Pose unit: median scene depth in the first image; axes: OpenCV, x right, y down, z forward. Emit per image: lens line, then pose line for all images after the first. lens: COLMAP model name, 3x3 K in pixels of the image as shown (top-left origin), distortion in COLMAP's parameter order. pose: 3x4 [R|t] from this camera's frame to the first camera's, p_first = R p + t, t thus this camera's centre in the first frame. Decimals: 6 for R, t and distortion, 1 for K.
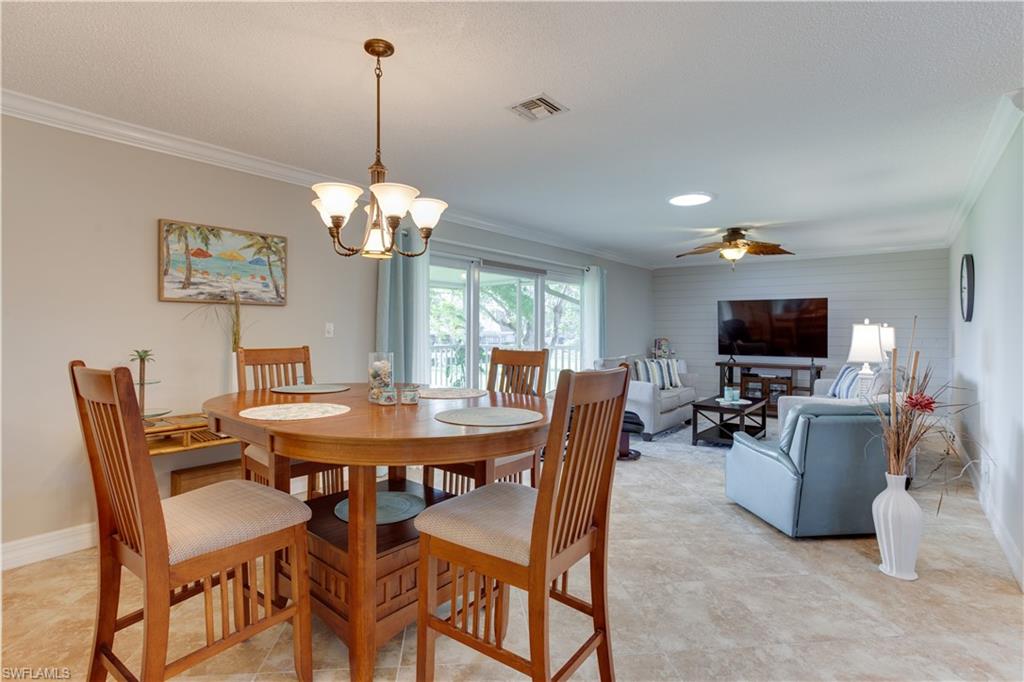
lens RADIAL K [[498.0, 0, 516.8], [0, 498.0, 331.9], [0, 0, 1]] dist [-0.049806, 0.033764]
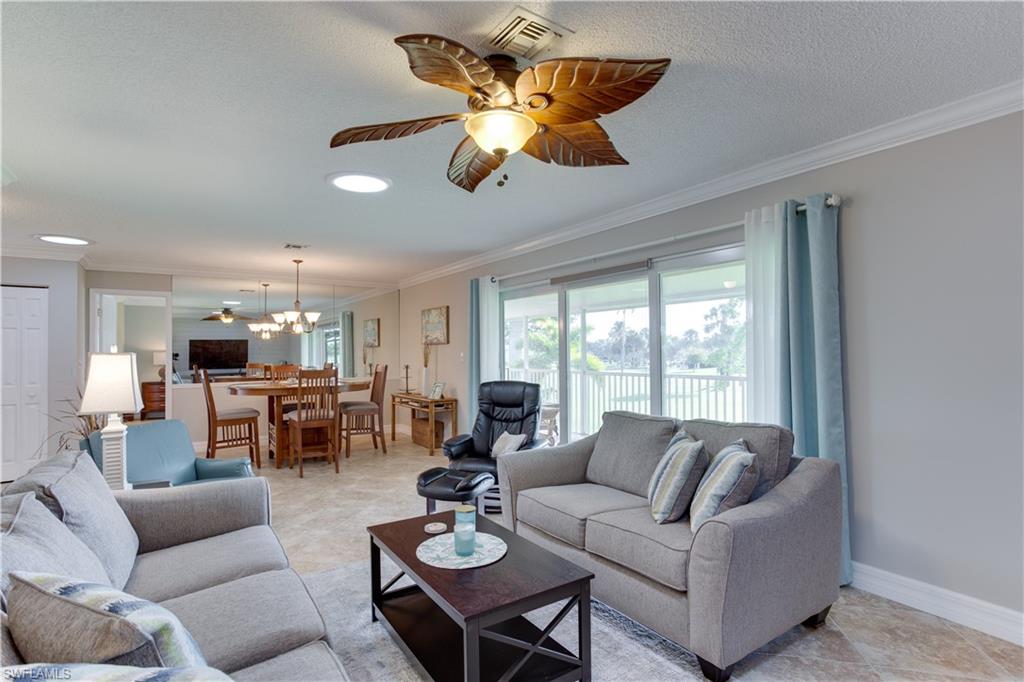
lens RADIAL K [[505.5, 0, 512.0], [0, 505.5, 341.0], [0, 0, 1]] dist [-0.073095, 0.000077]
pose [[-0.308407, -0.024017, -0.950951, 0.712185], [0.004069, 0.999639, -0.026566, -0.006967], [0.951246, -0.012063, -0.308198, 1.040808]]
